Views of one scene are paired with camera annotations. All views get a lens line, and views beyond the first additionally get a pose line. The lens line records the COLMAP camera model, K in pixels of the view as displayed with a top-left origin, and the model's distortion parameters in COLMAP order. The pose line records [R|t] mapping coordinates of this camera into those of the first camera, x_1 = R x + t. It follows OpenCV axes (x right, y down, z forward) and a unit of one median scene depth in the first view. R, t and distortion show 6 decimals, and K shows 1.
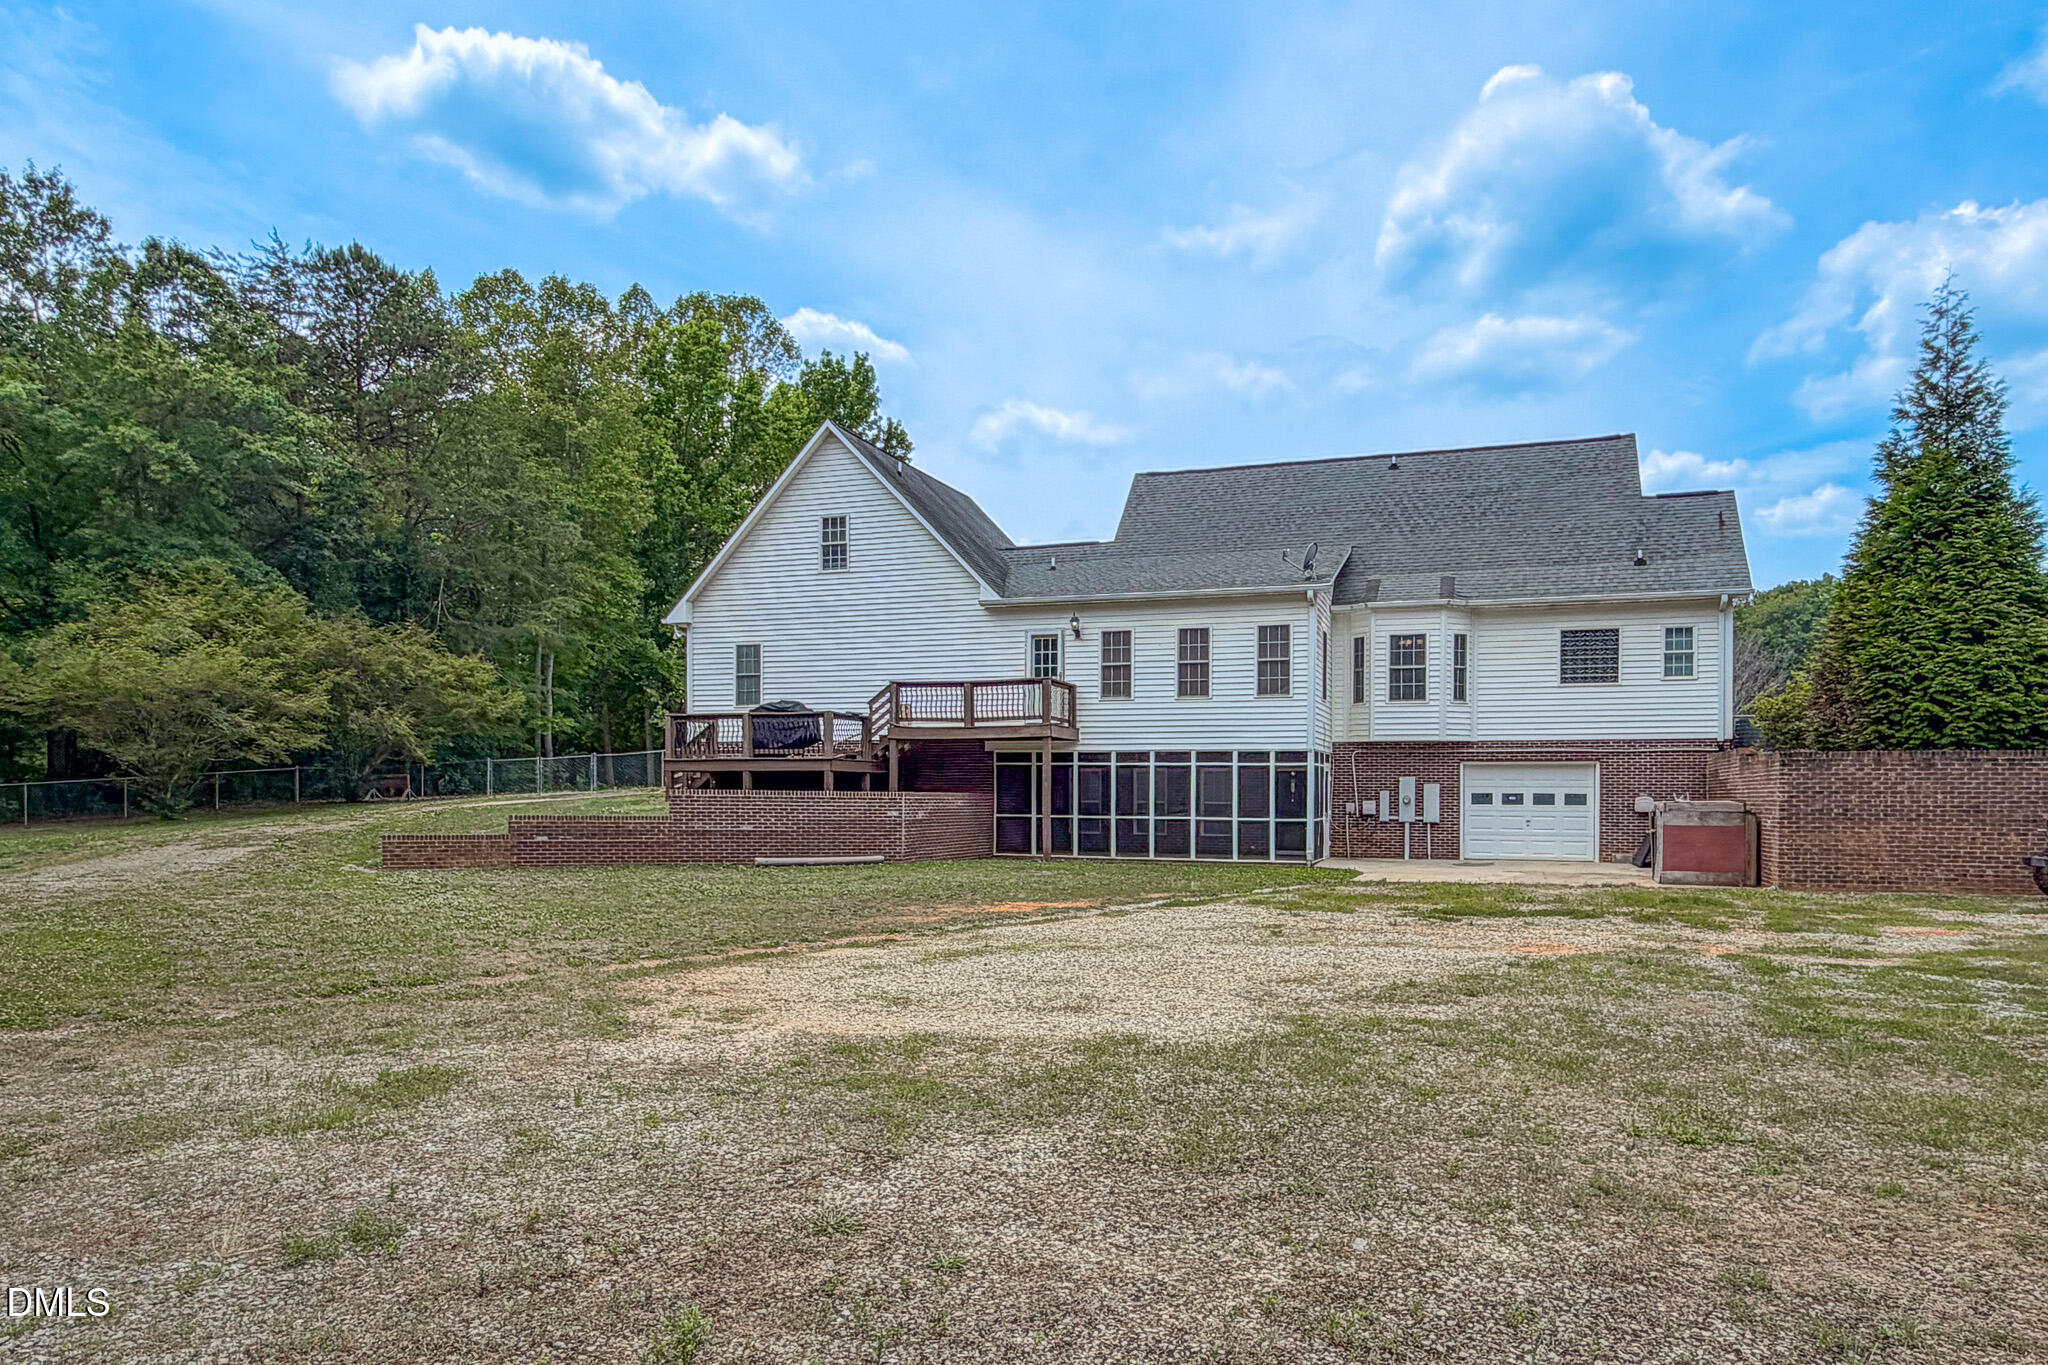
lens RADIAL K [[1333.6, 0, 1024.0], [0, 1333.6, 682.5], [0, 0, 1]] dist [0.002242, 0.000190]
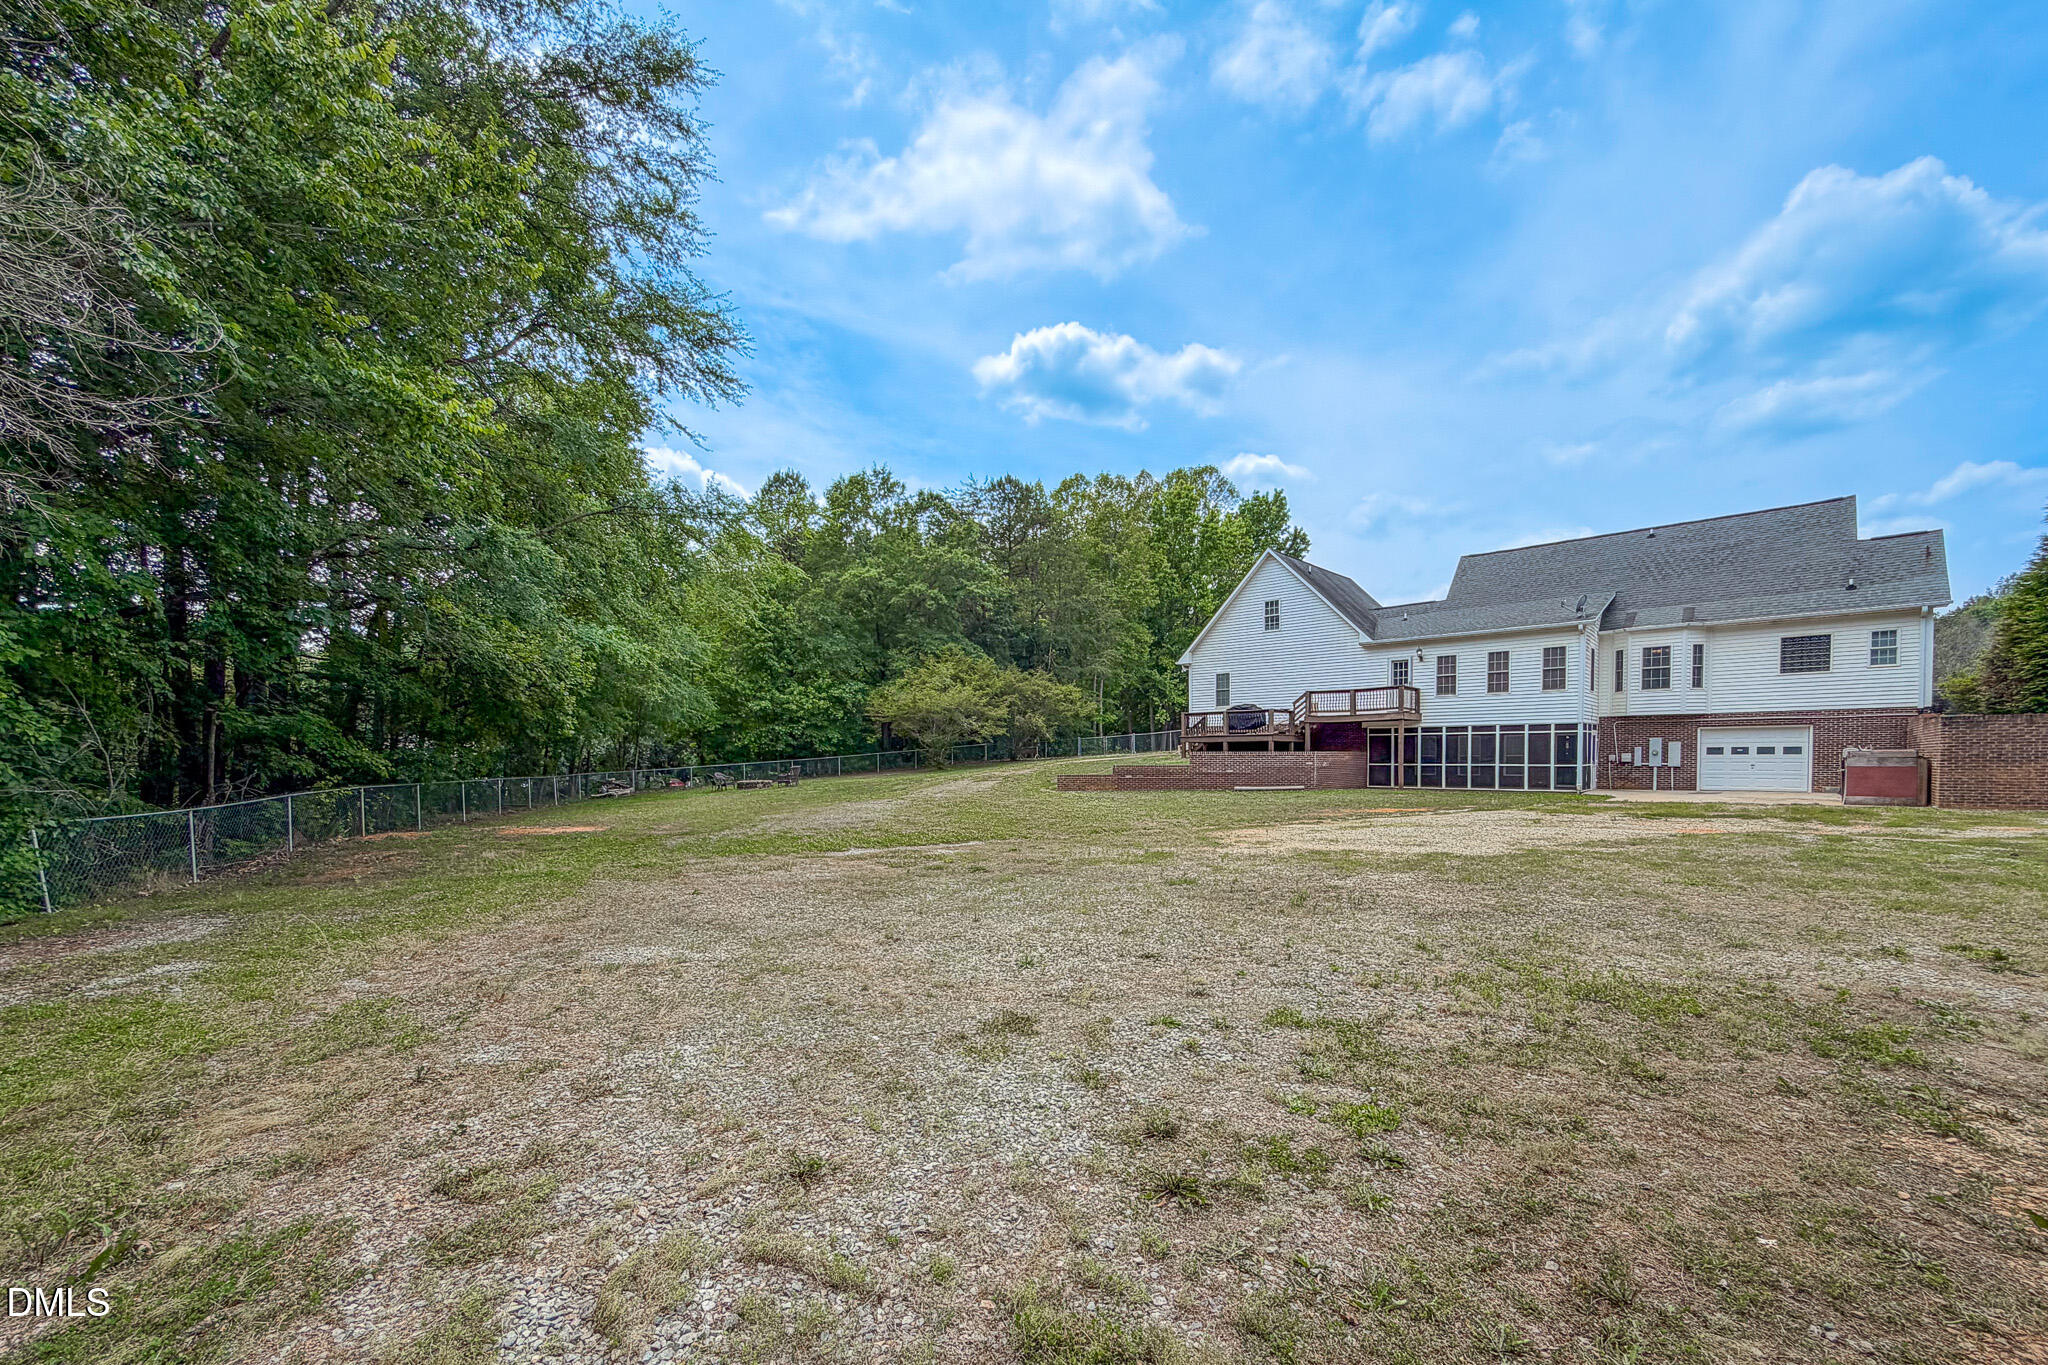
lens RADIAL K [[845.3, 0, 996.2], [0, 845.3, 784.5], [0, 0, 1]] dist [-0.006650, 0.001243]
pose [[0.910591, 0.002002, -0.413303, -0.008560], [0.046406, 0.993170, 0.107053, -0.016392], [0.410694, -0.116661, 0.904279, -0.218521]]
